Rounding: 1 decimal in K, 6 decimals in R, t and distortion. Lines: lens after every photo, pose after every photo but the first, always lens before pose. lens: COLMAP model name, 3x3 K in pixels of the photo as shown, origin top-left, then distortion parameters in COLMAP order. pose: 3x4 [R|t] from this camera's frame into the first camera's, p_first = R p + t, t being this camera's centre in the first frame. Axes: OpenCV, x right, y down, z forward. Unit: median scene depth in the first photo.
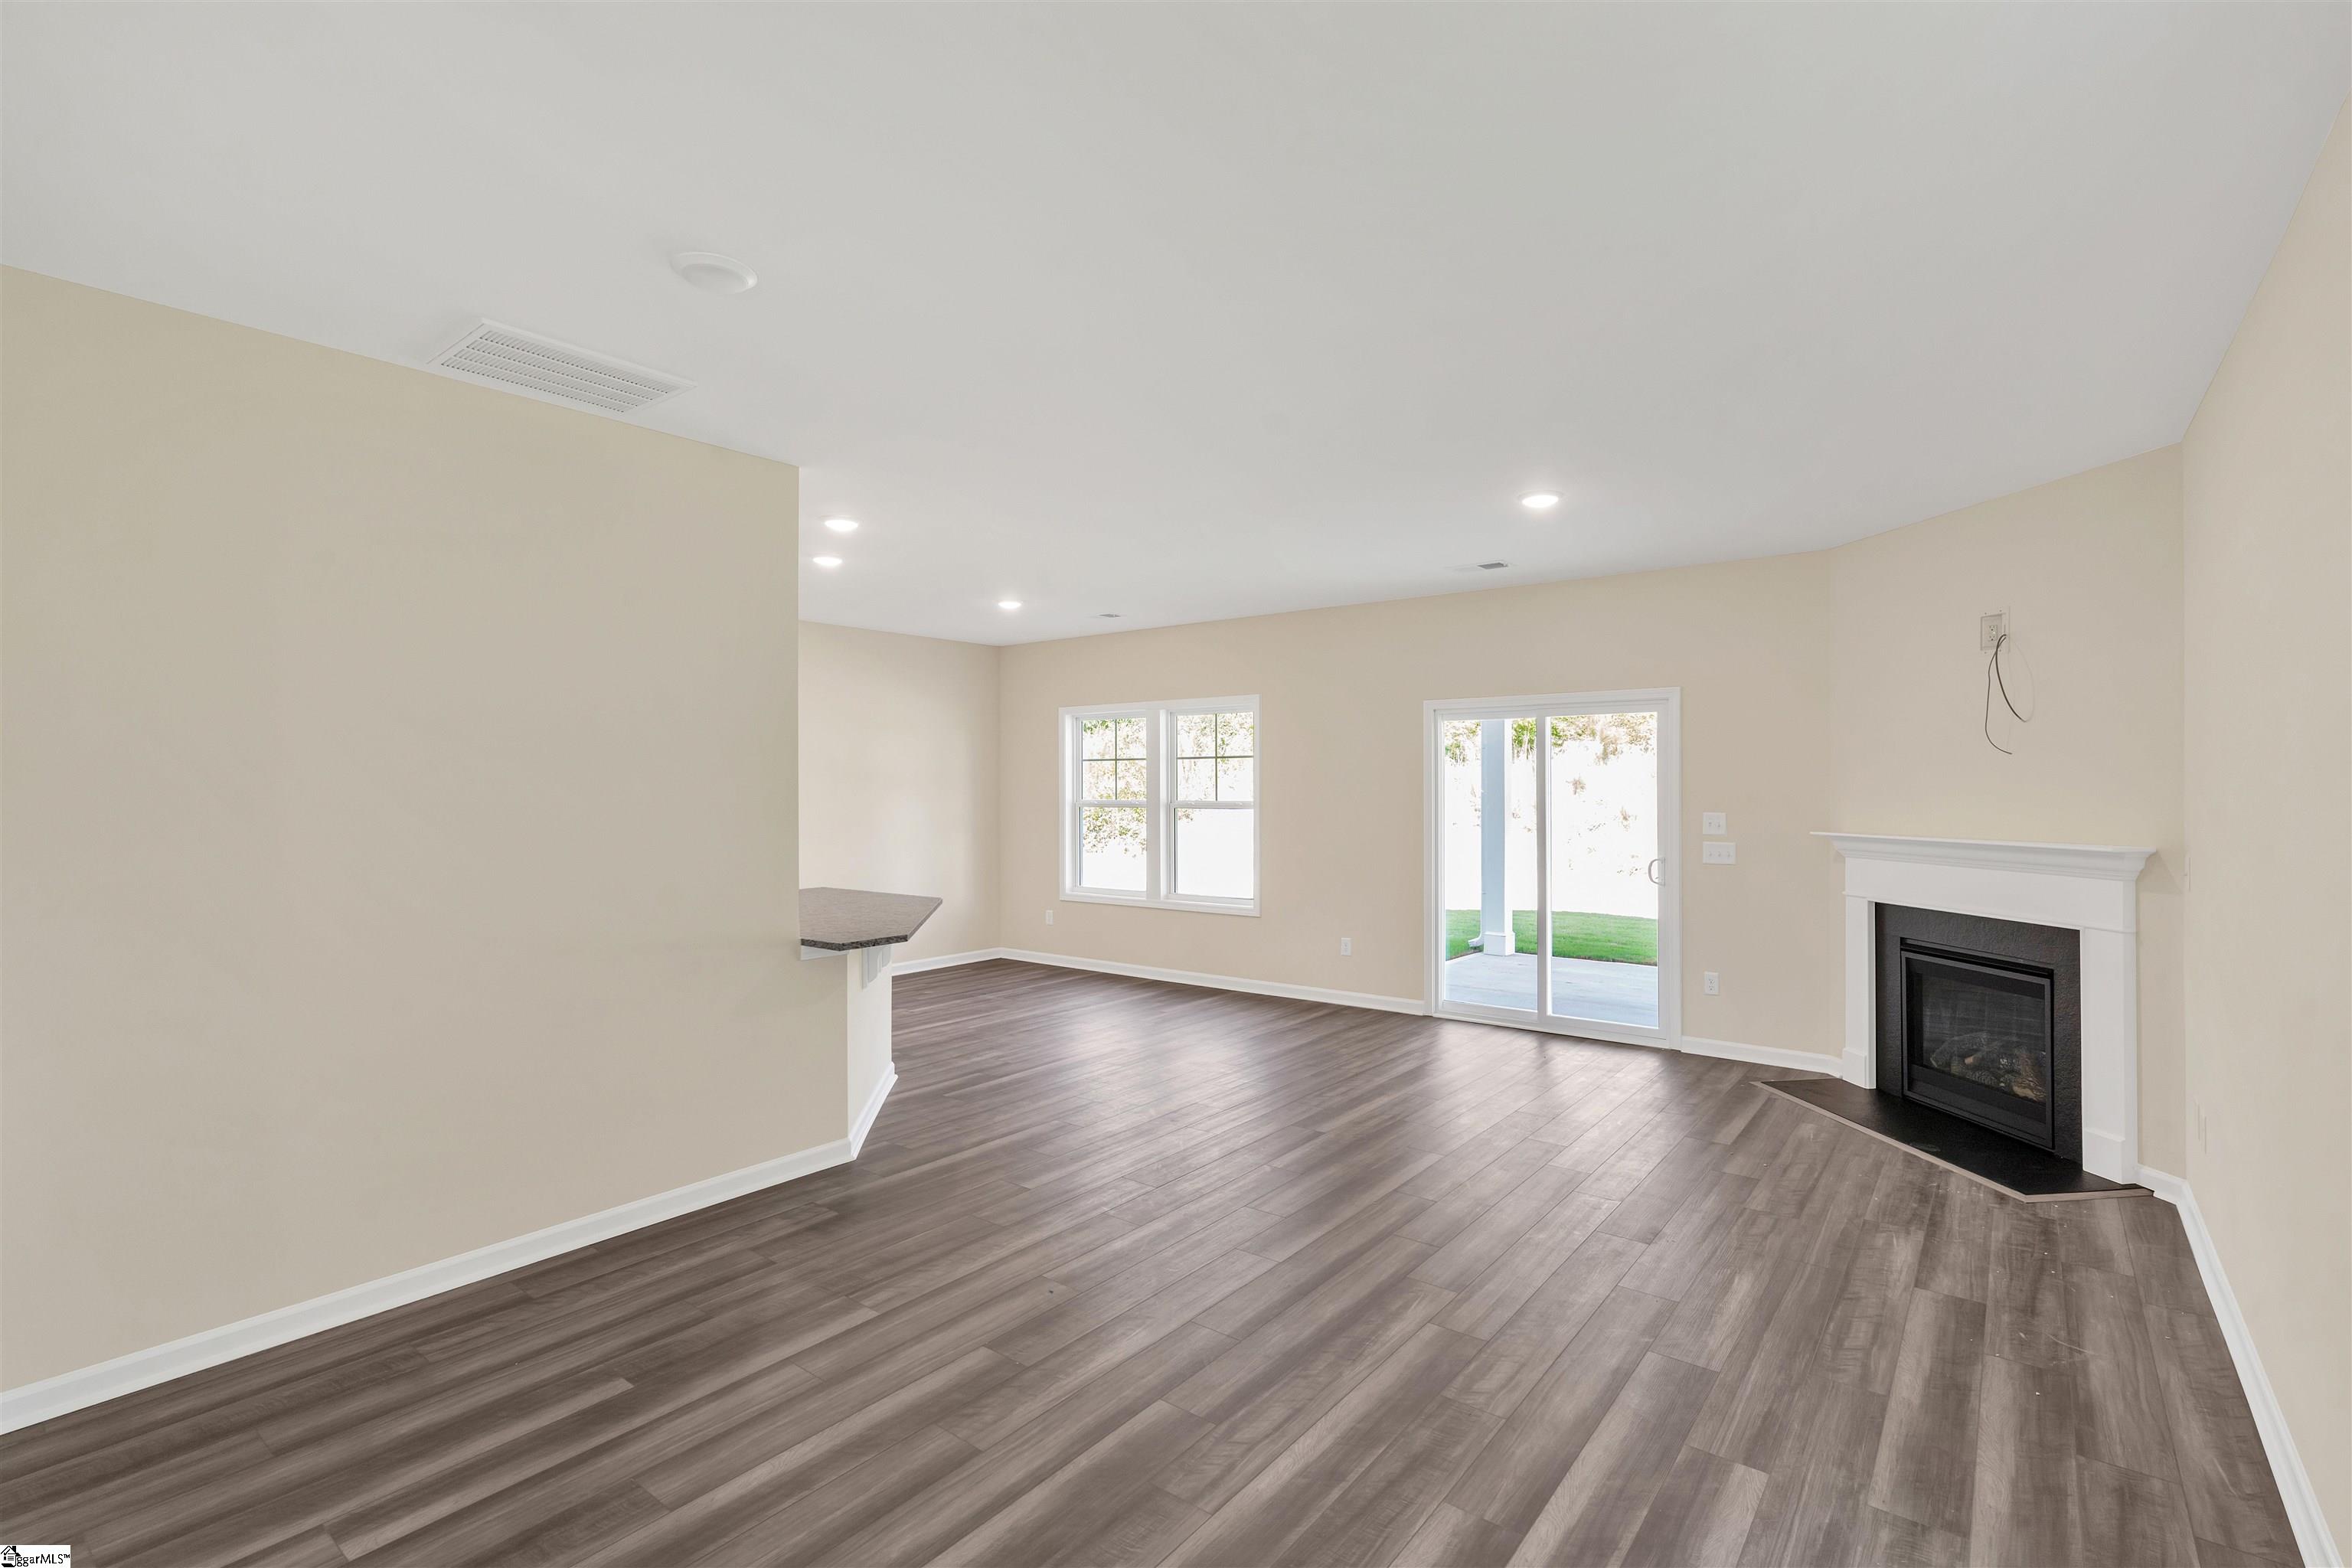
lens RADIAL K [[1069.9, 0, 1189.3], [0, 1069.9, 789.2], [0, 0, 1]] dist [-0.003061, 0.002344]
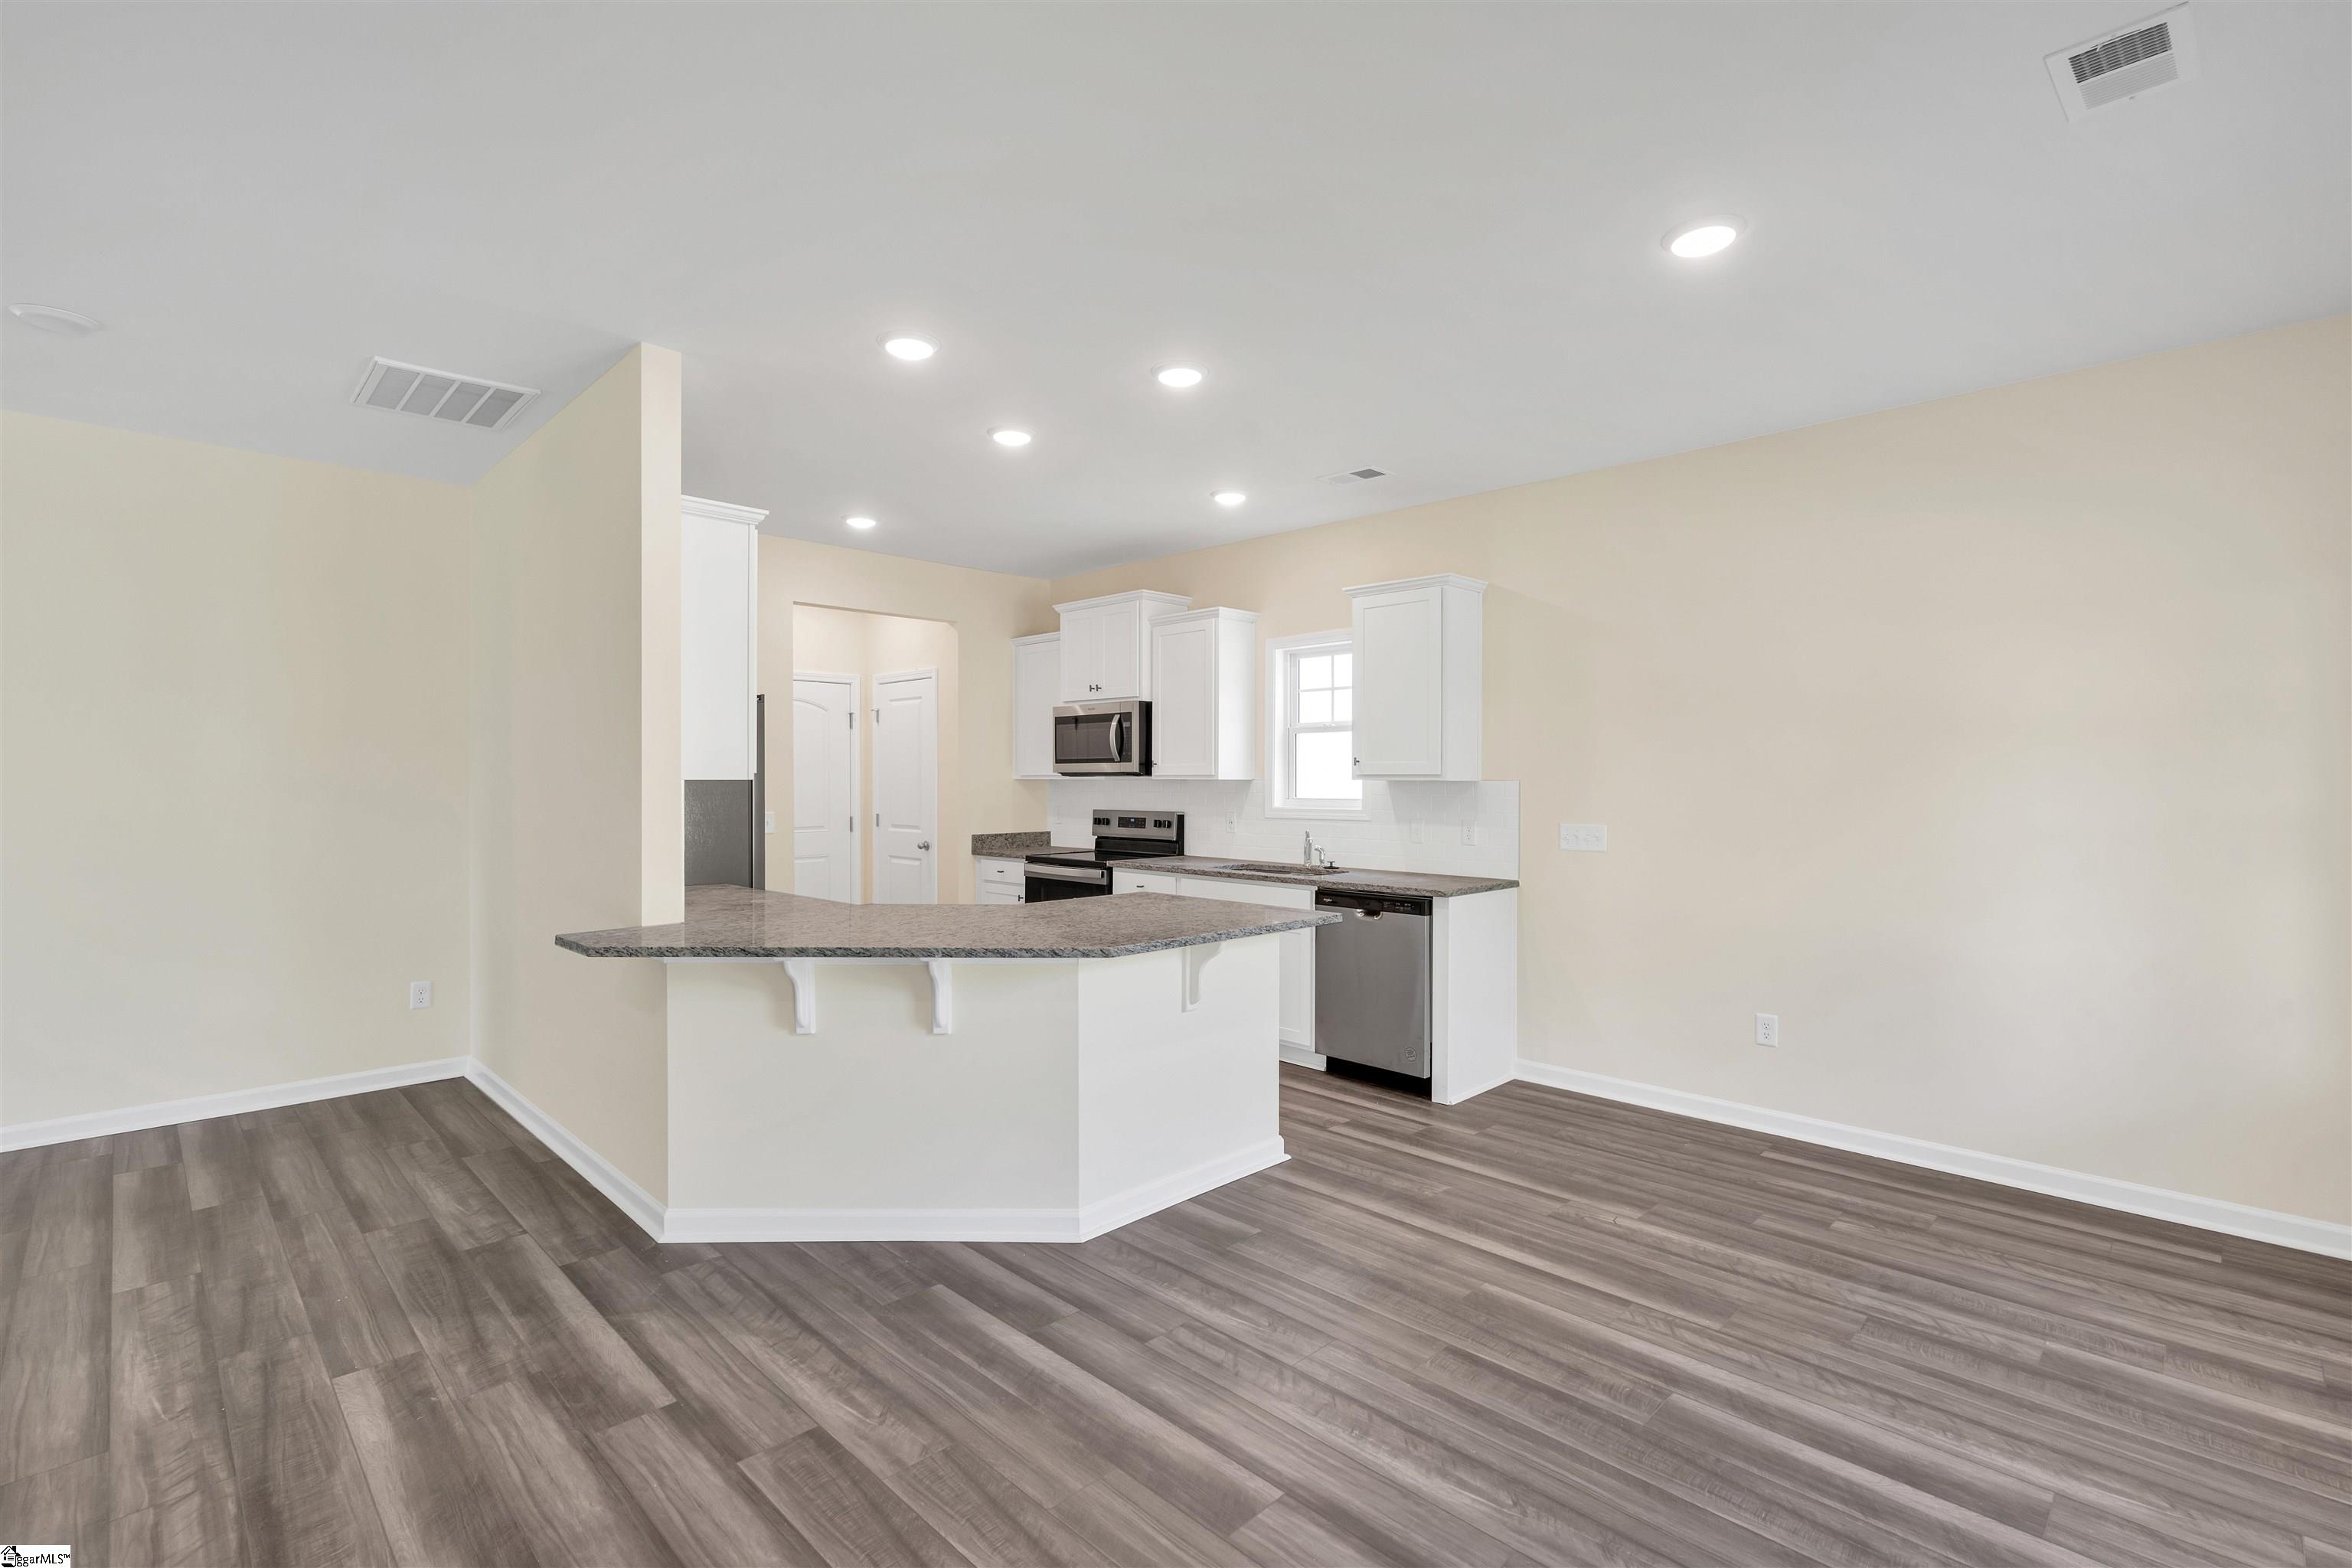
lens RADIAL K [[1069.9, 0, 1187.1], [0, 1069.9, 788.4], [0, 0, 1]] dist [-0.003061, 0.002344]
pose [[-0.119415, 0.012645, -0.992764, 0.386872], [-0.001364, 0.999916, 0.012900, 0.023905], [0.992843, 0.002895, -0.119388, 1.504574]]
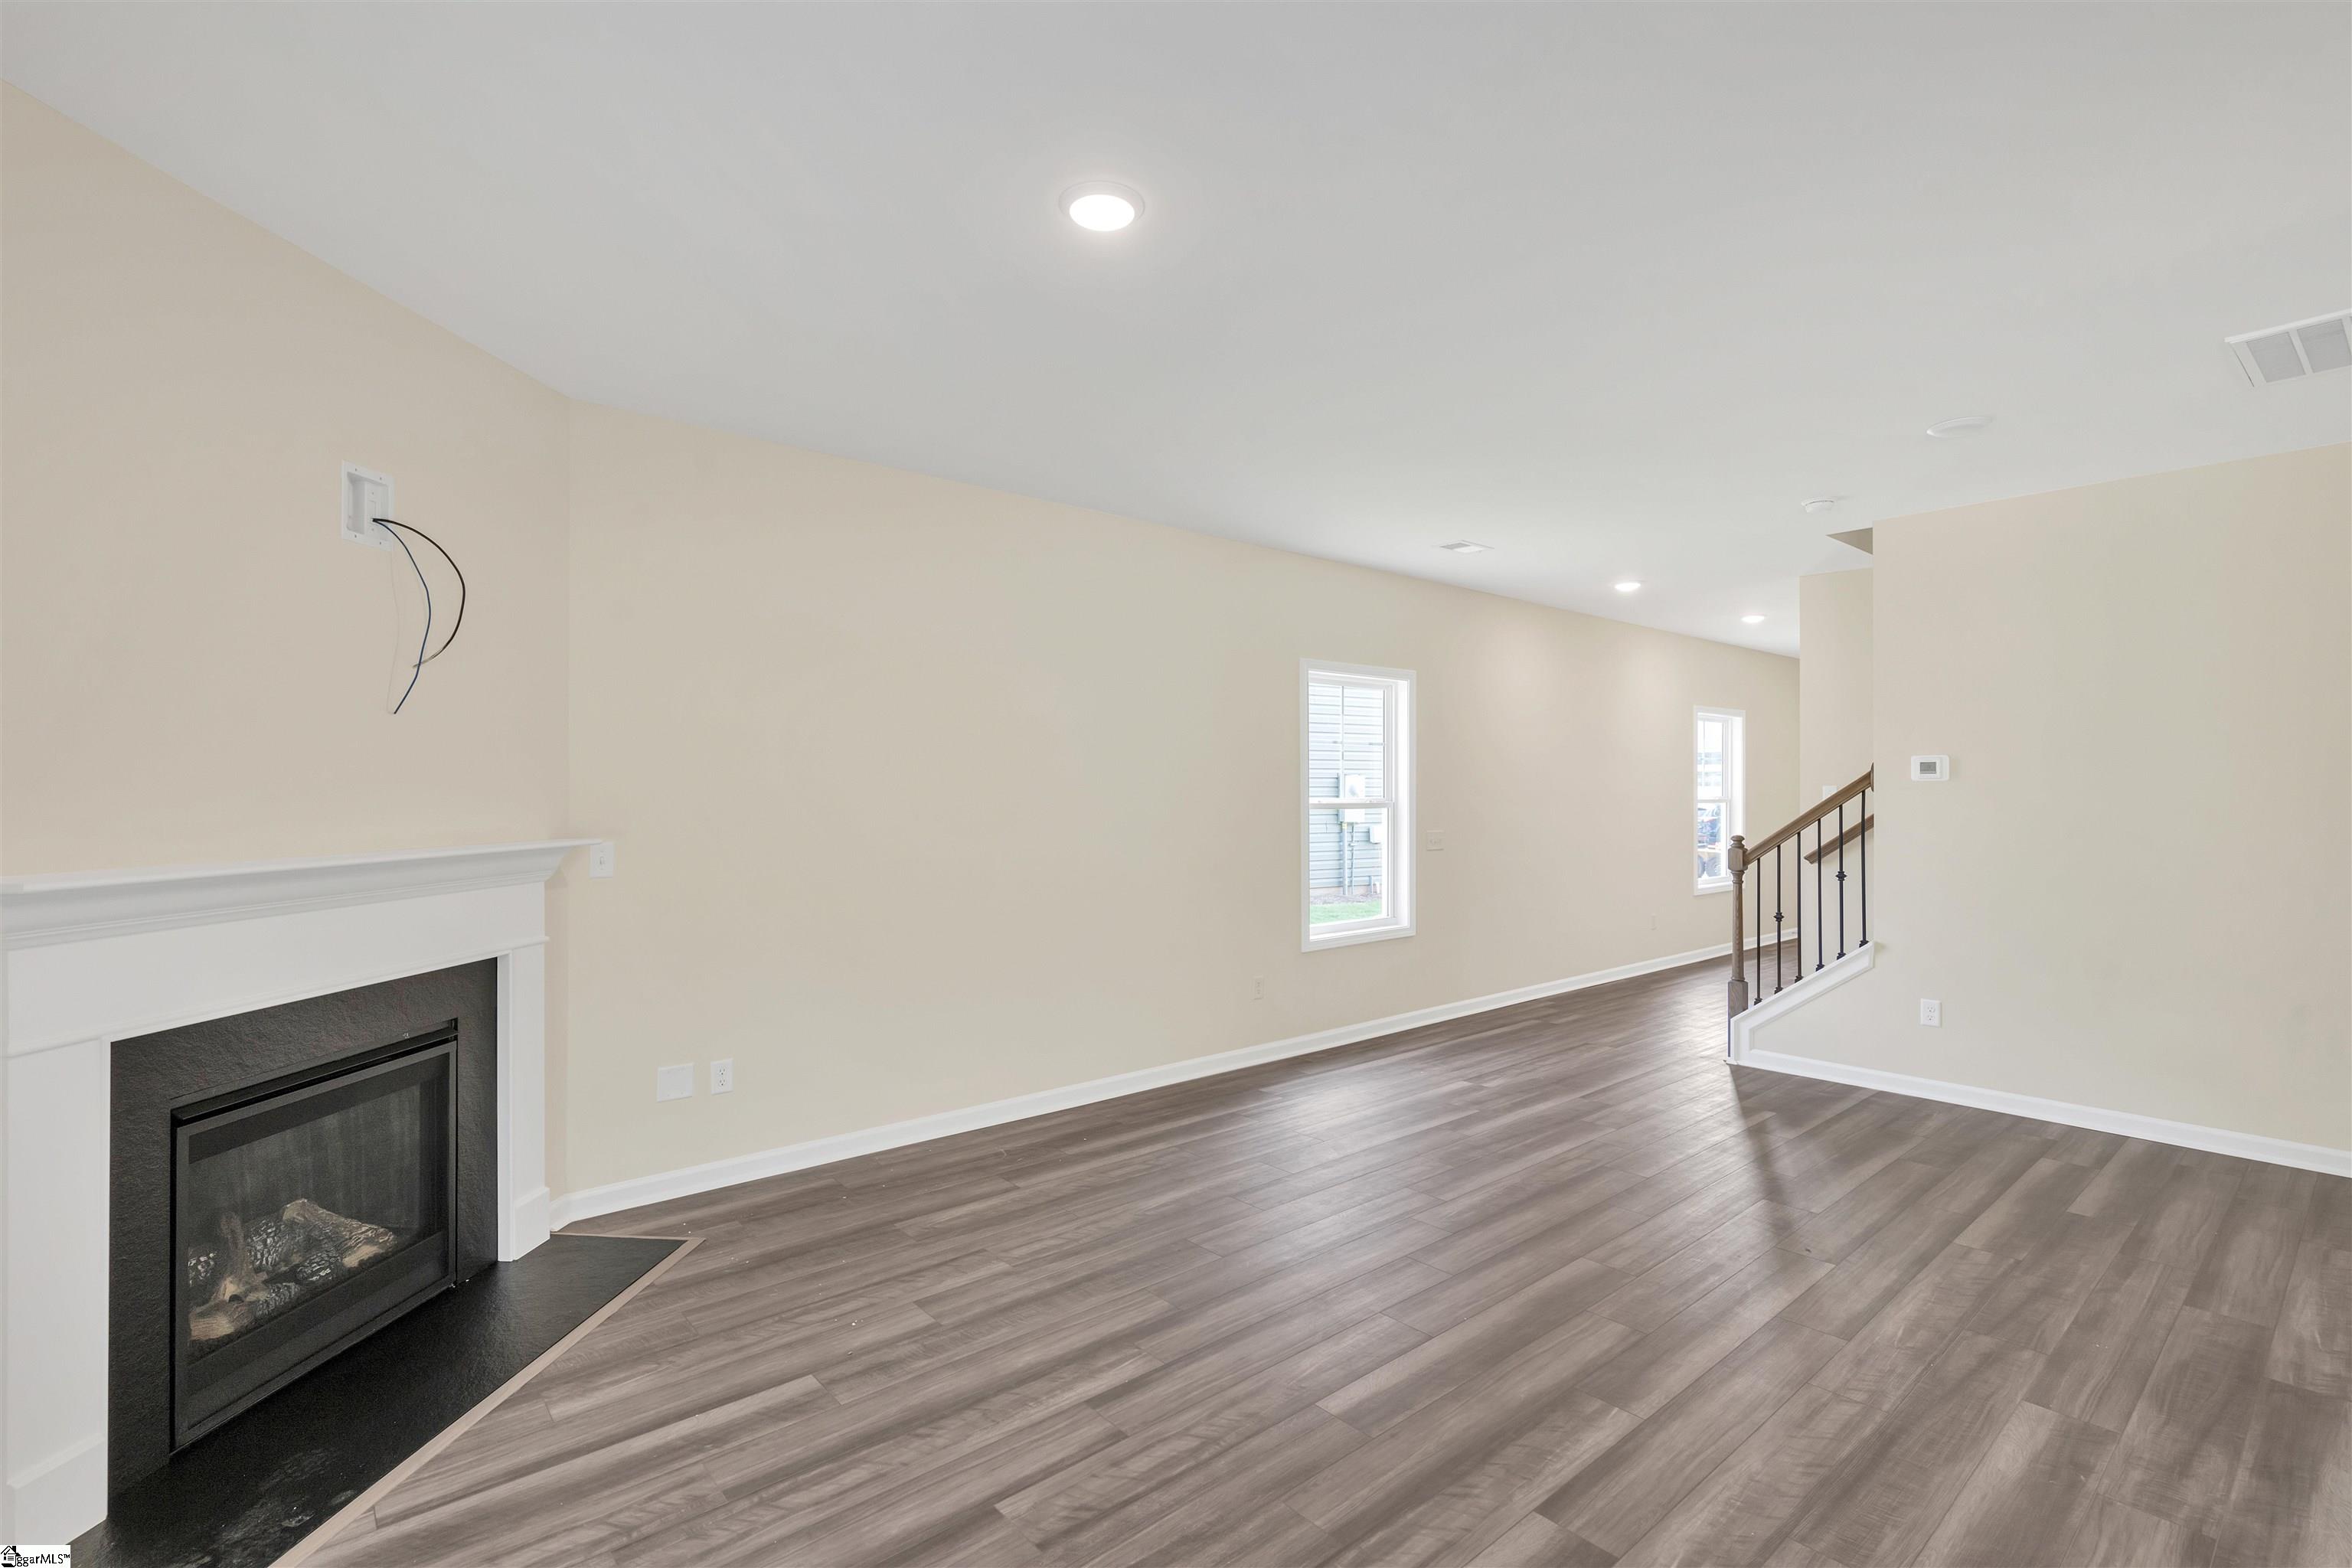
lens RADIAL K [[1069.9, 0, 1169.7], [0, 1069.9, 785.9], [0, 0, 1]] dist [-0.003061, 0.002344]
pose [[-0.979940, 0.002017, 0.199283, 0.210618], [0.001522, 0.999995, -0.002636, 0.012879], [-0.199288, -0.002280, -0.979938, 1.654103]]
